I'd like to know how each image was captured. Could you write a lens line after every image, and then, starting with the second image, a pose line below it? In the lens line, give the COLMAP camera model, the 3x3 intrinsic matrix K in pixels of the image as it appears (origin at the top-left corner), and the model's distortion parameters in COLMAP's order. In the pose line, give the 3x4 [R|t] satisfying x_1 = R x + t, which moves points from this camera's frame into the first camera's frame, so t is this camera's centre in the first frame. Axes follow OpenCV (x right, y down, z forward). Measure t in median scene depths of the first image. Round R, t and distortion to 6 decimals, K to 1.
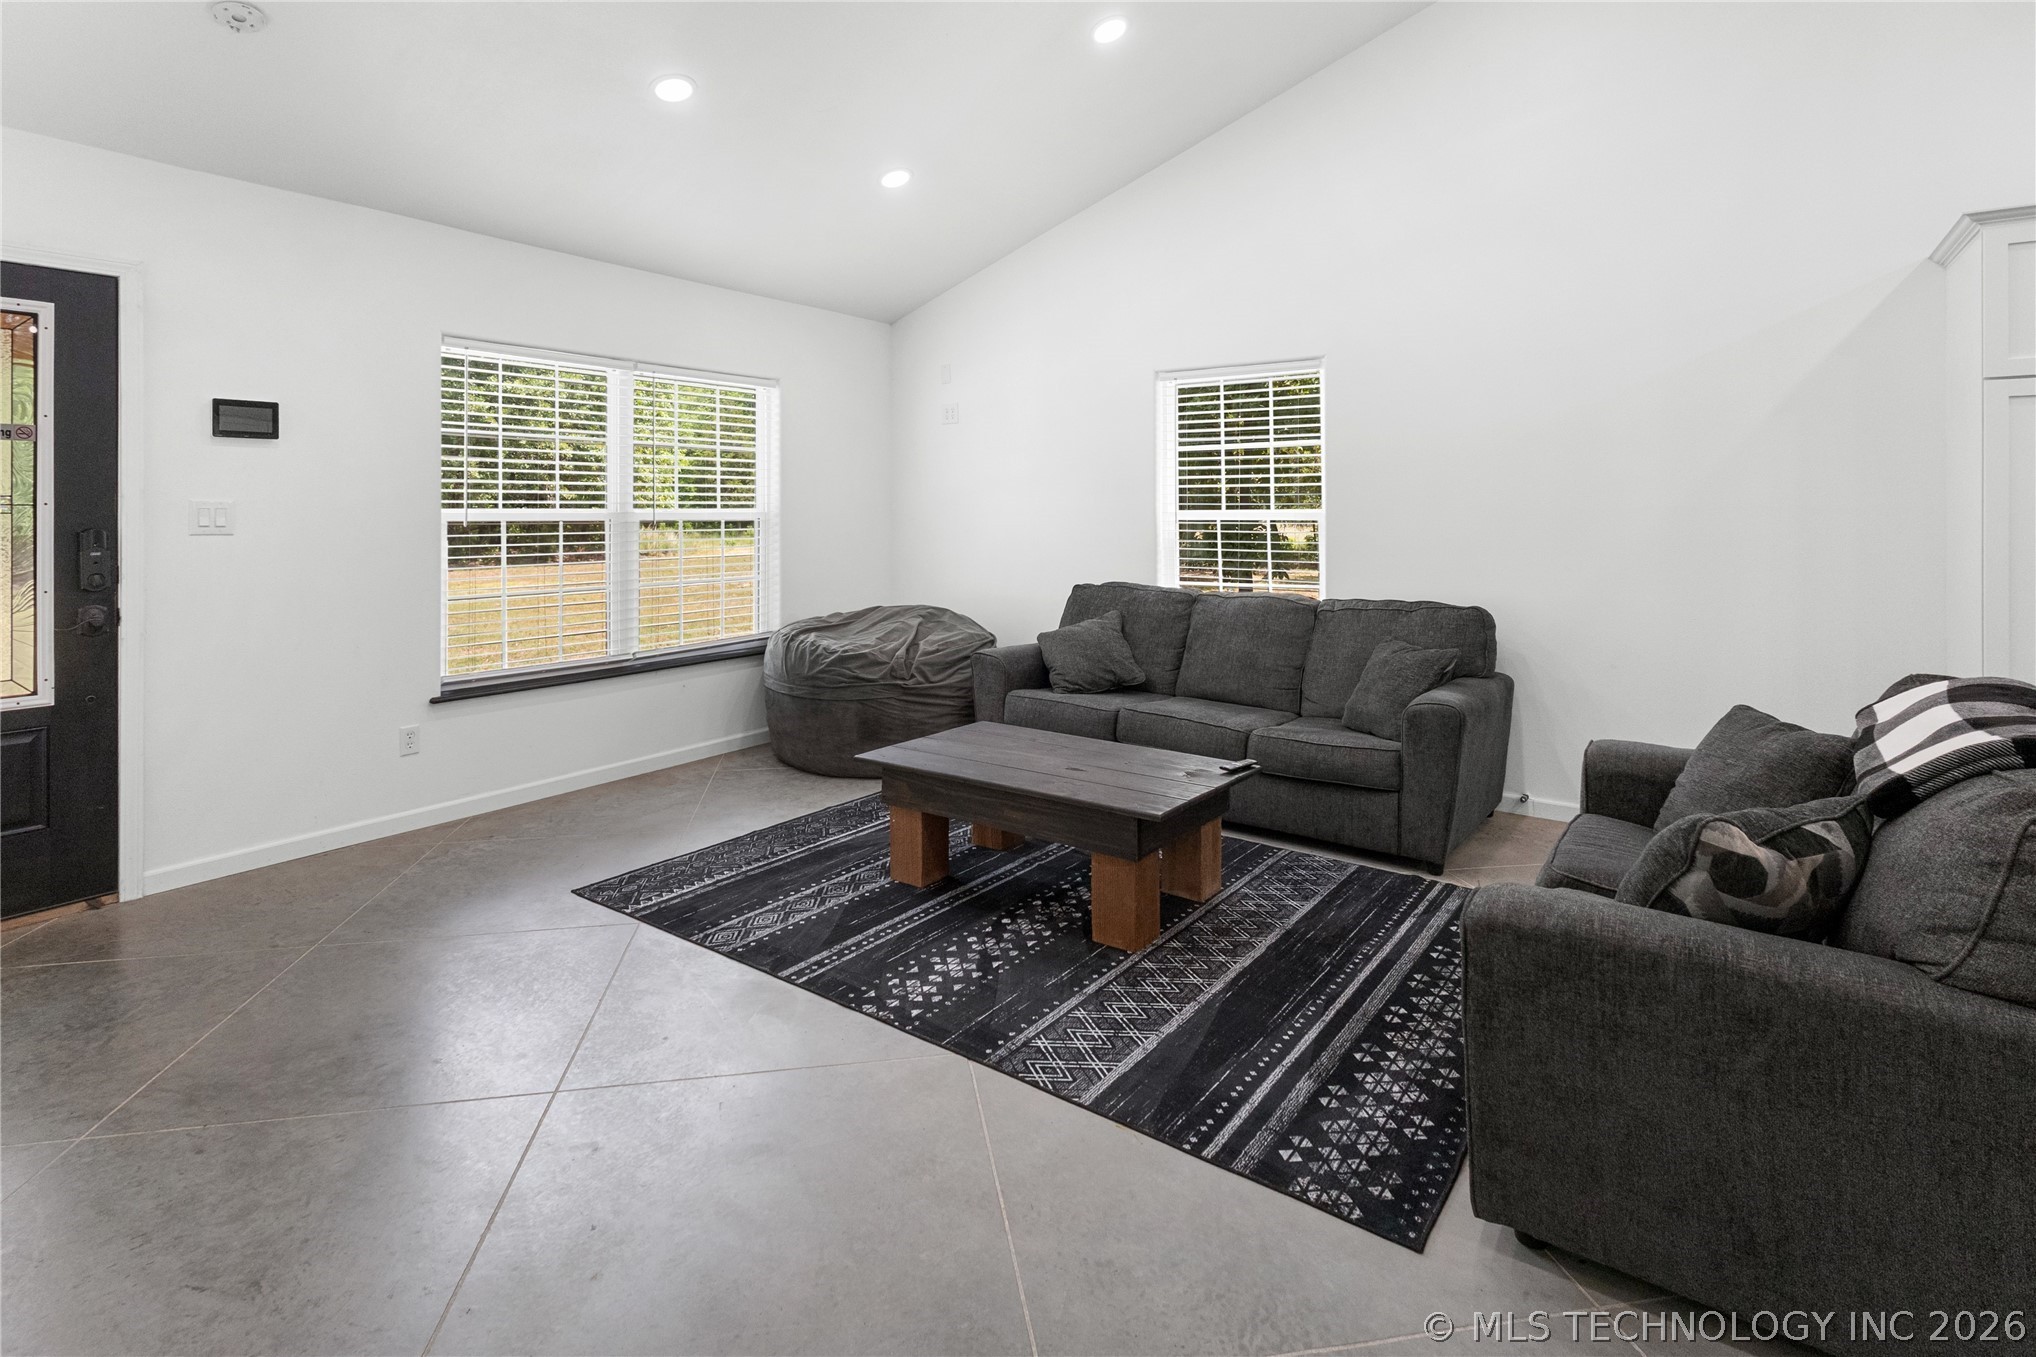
lens RADIAL K [[997.0, 0, 1014.3], [0, 997.0, 511.9], [0, 0, 1]] dist [0.001636, 0.001565]
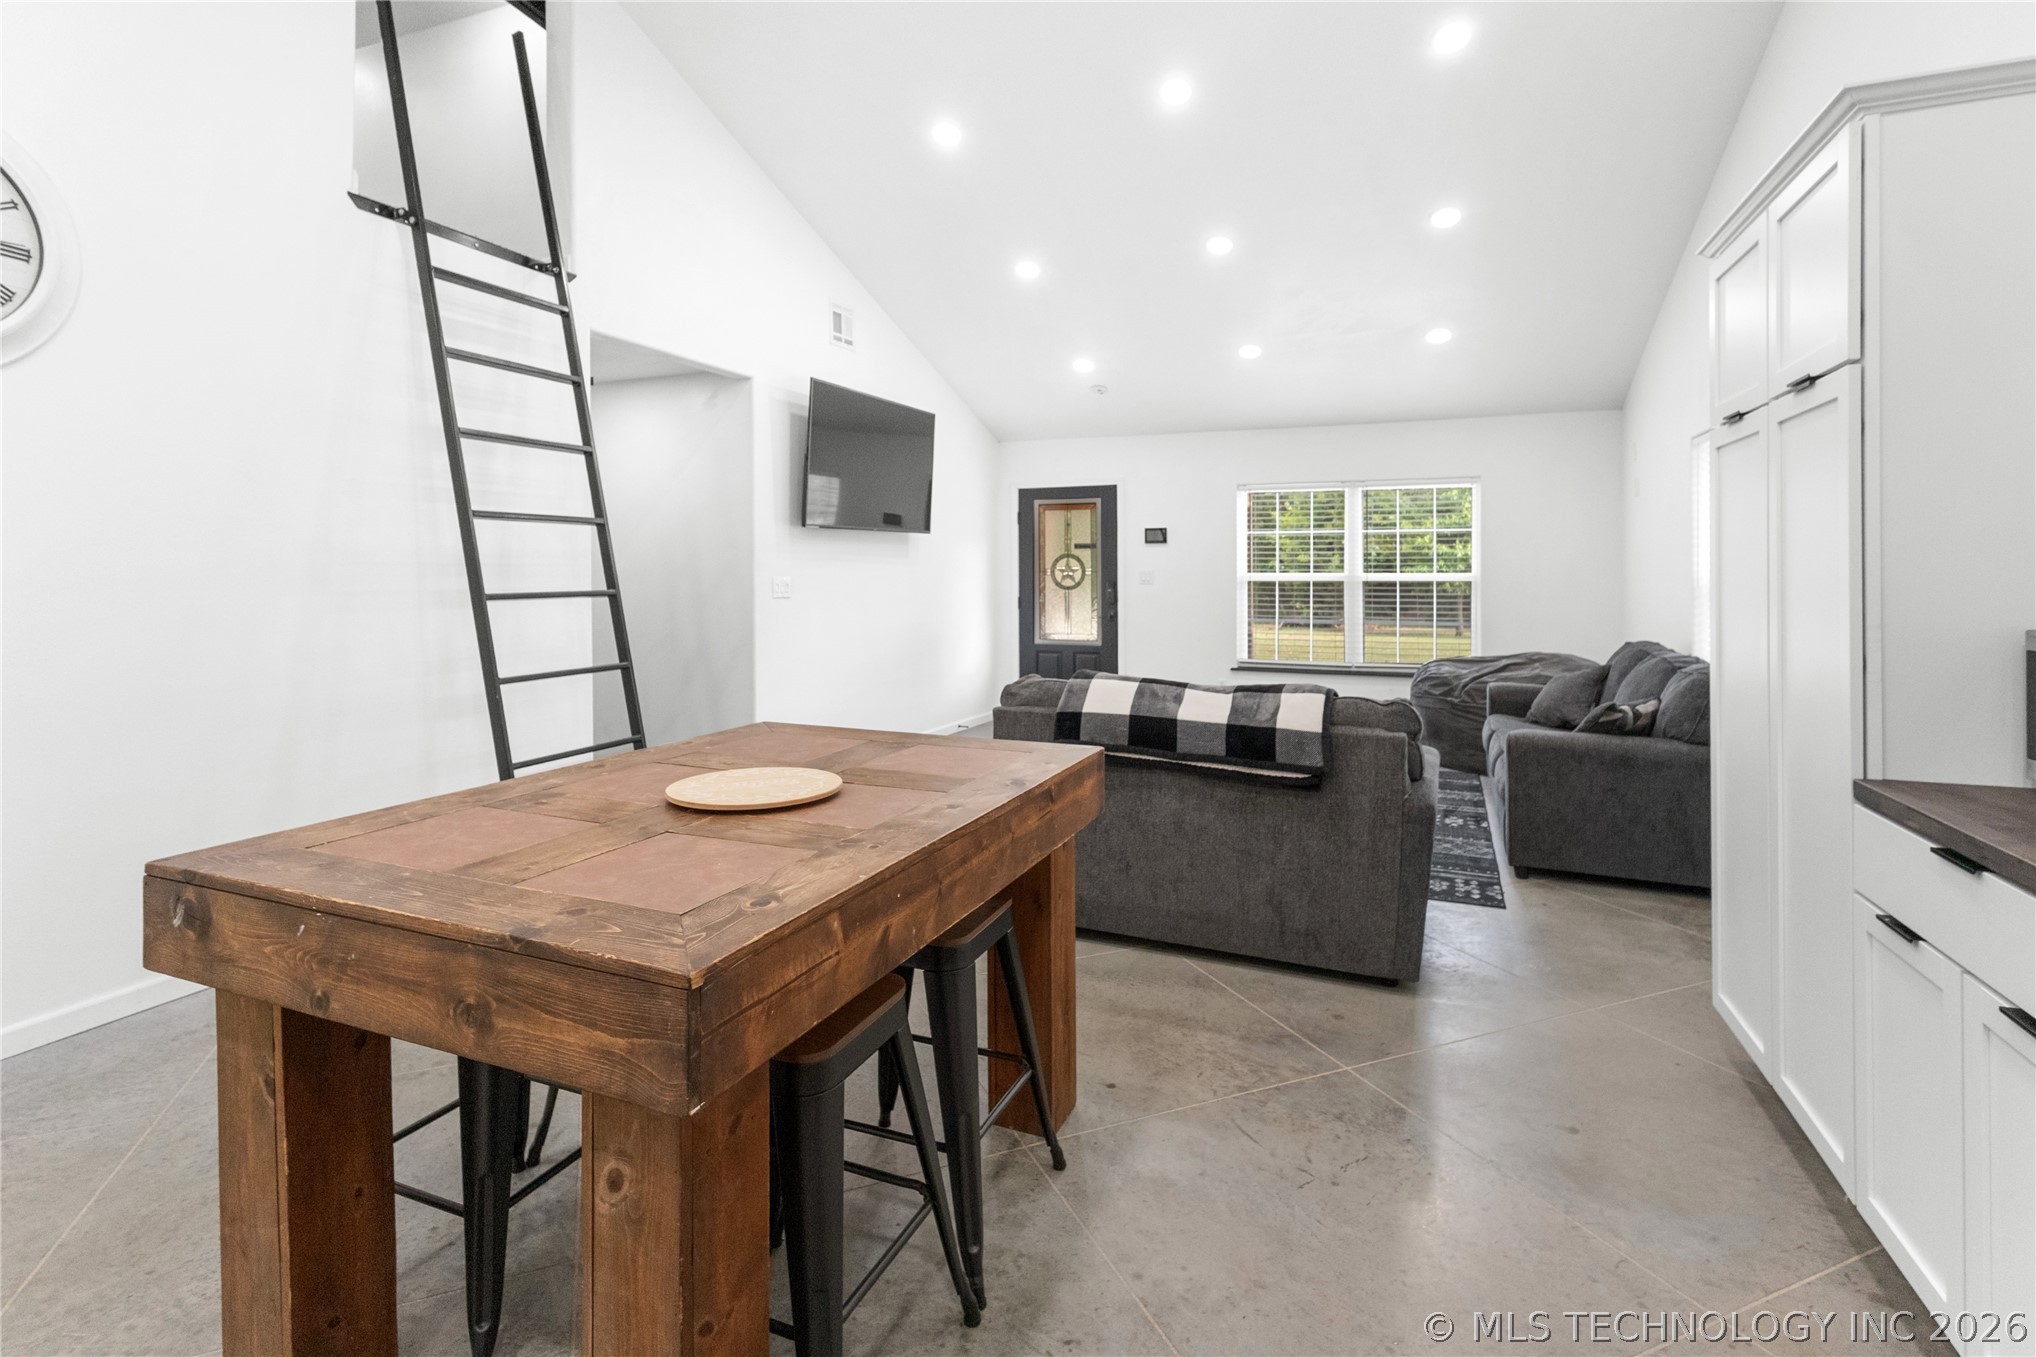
lens RADIAL K [[978.0, 0, 1012.7], [0, 978.0, 561.9], [0, 0, 1]] dist [0.000841, 0.001586]
pose [[0.227484, -0.012653, -0.973700, 1.619036], [-0.002165, 0.999907, -0.013499, 0.002435], [0.973779, 0.005179, 0.227435, 0.154185]]
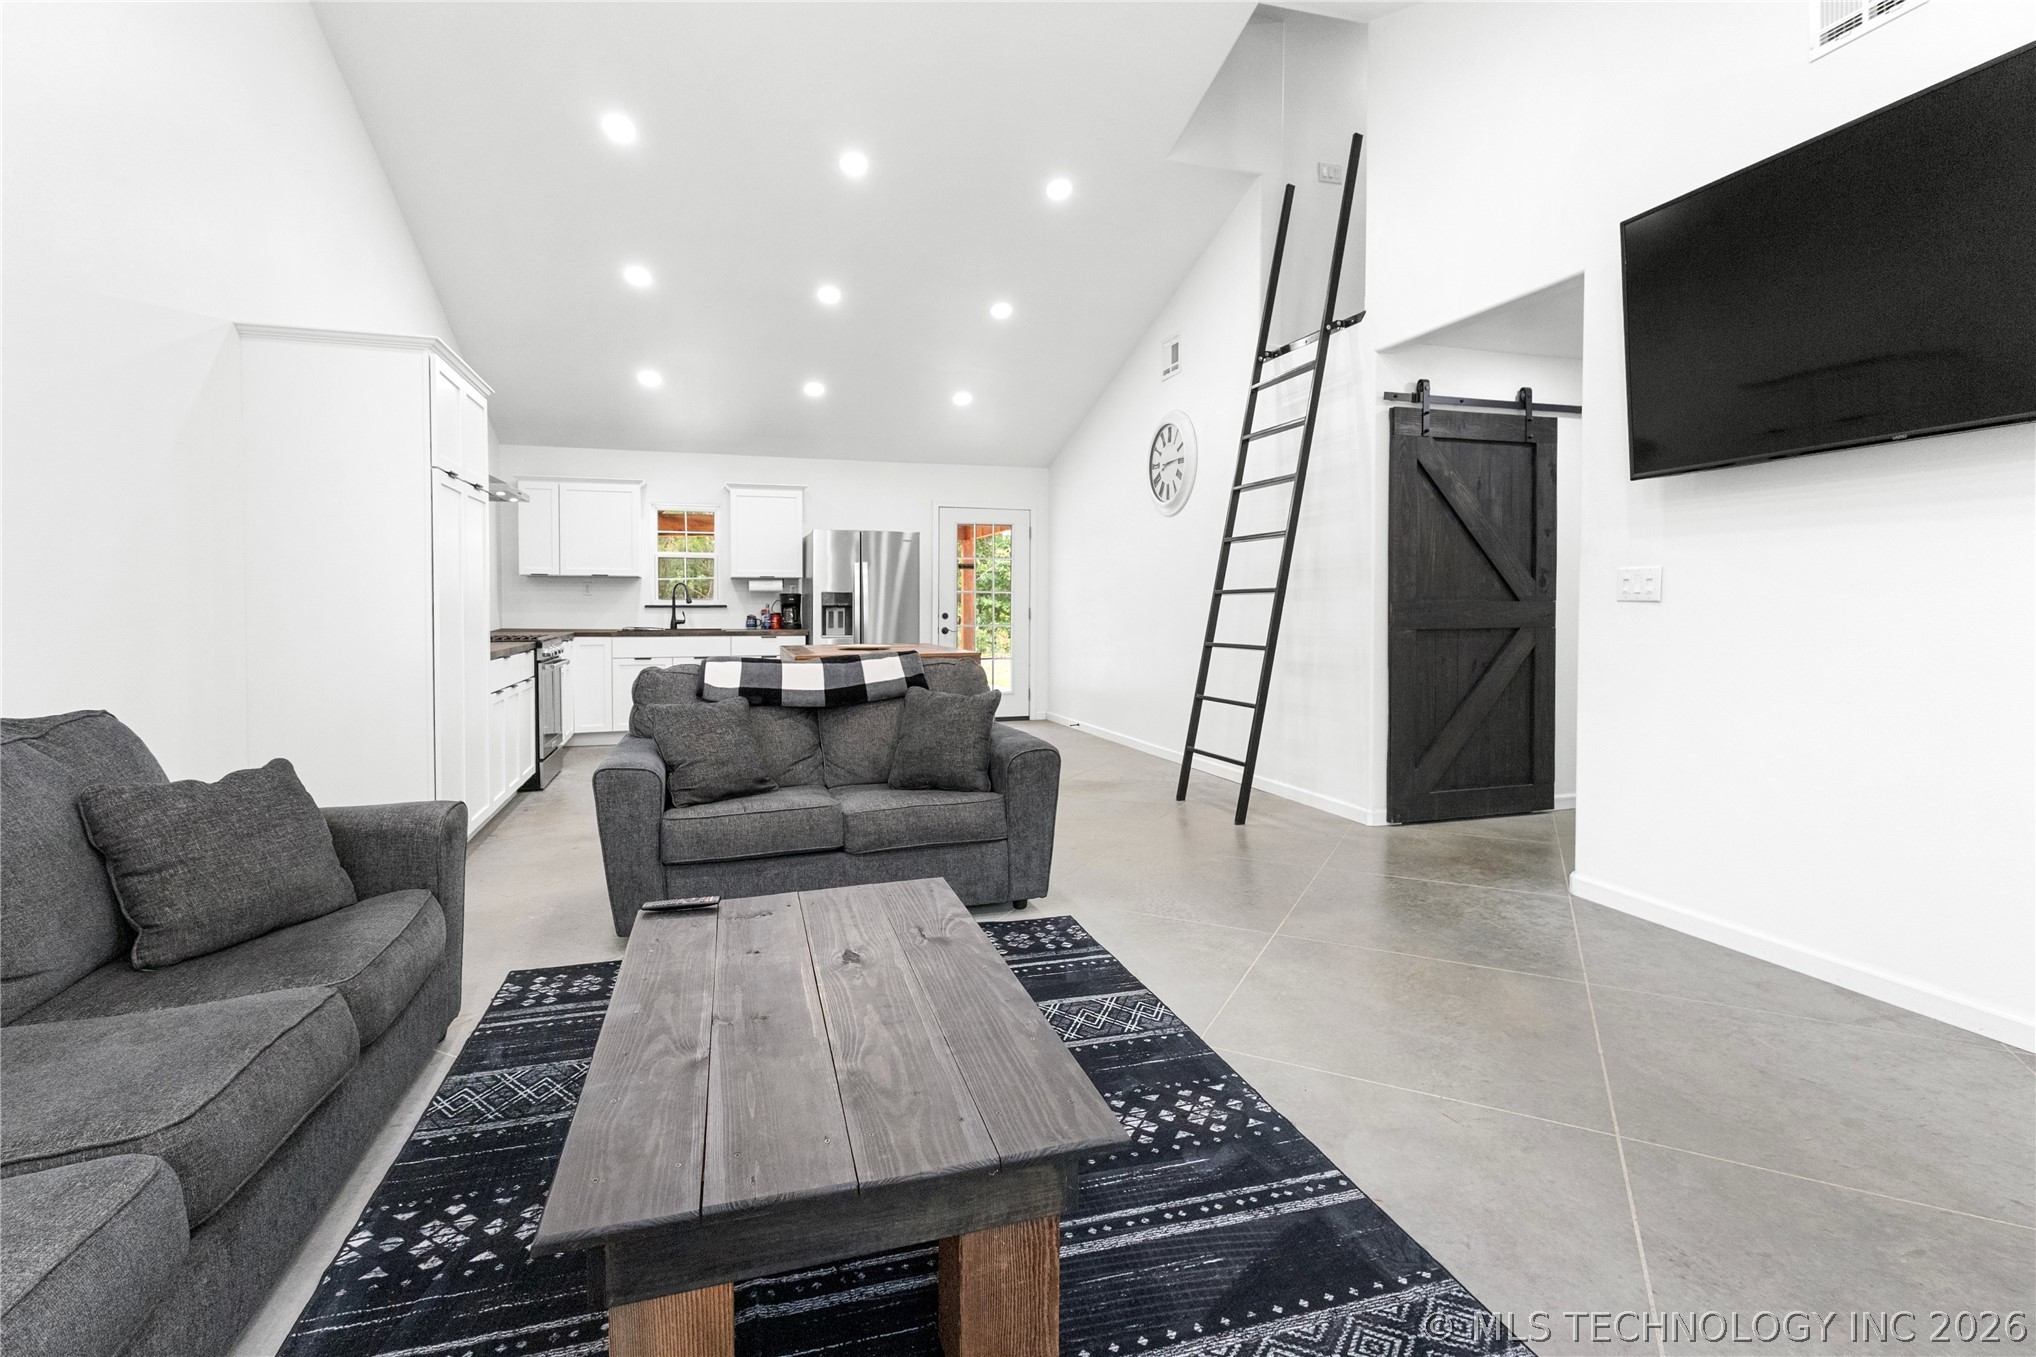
lens RADIAL K [[955.1, 0, 1008.0], [0, 955.1, 628.3], [0, 0, 1]] dist [0.001117, 0.000634]
pose [[-0.795873, -0.015768, 0.605258, -0.383234], [0.002182, 0.999580, 0.028910, 0.043650], [-0.605460, 0.024329, -0.795504, 1.470015]]
